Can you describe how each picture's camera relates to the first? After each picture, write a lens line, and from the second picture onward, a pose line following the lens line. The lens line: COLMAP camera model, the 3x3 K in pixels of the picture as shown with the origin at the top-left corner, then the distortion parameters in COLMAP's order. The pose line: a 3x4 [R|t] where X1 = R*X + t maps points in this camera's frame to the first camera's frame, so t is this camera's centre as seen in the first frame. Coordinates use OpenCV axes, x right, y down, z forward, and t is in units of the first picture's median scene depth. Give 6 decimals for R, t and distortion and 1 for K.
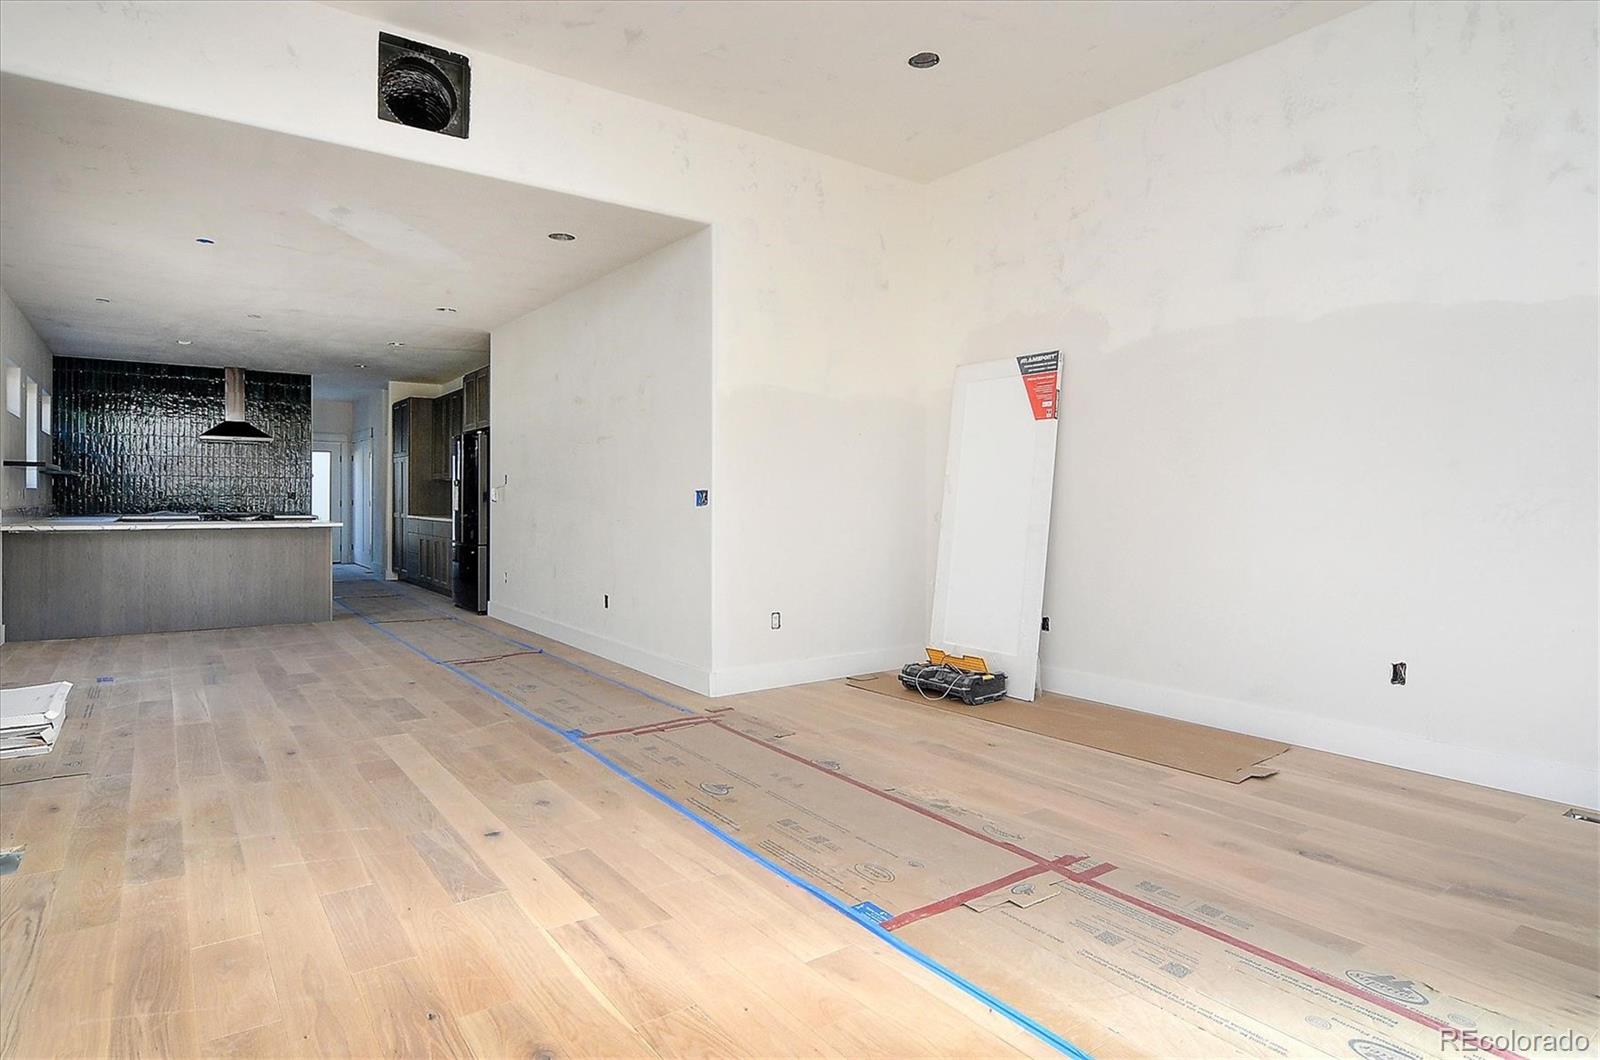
lens RADIAL K [[870.2, 0, 779.7], [0, 870.2, 502.9], [0, 0, 1]] dist [-0.005433, -0.000672]
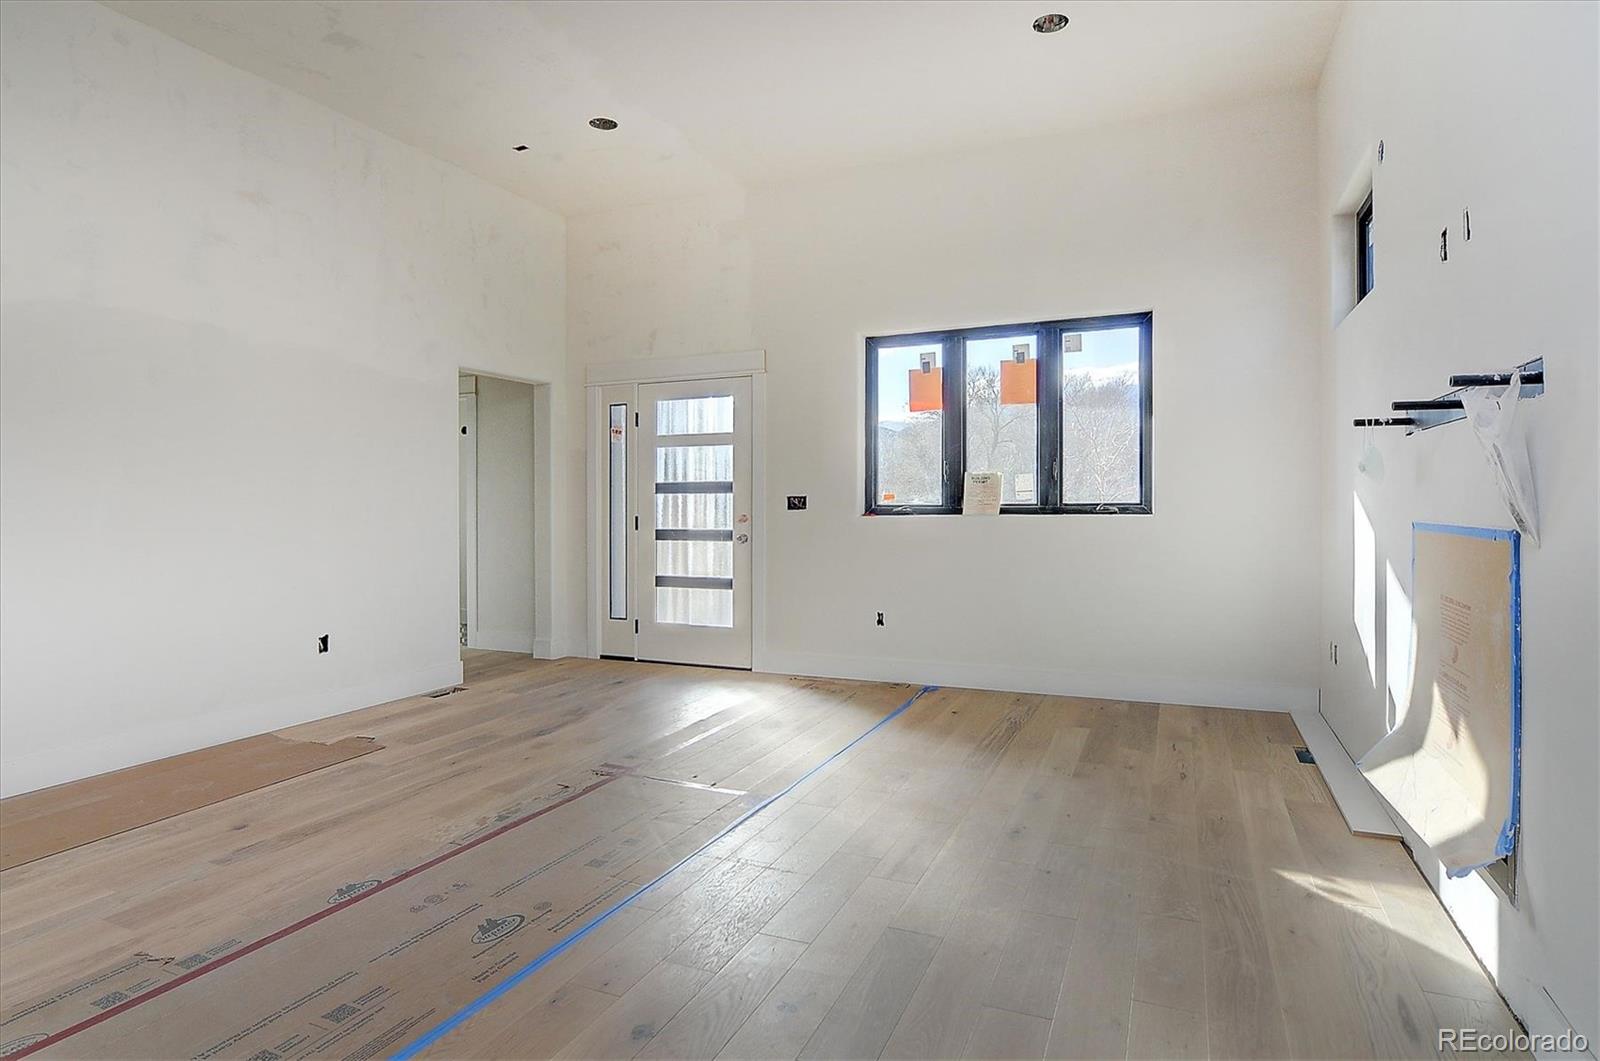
lens RADIAL K [[870.2, 0, 779.7], [0, 870.2, 503.4], [0, 0, 1]] dist [-0.005433, -0.000672]
pose [[-0.497154, 0.001043, 0.867662, -0.814276], [0.007603, 0.999966, 0.003154, -0.006725], [-0.867629, 0.008165, -0.497145, 1.199463]]
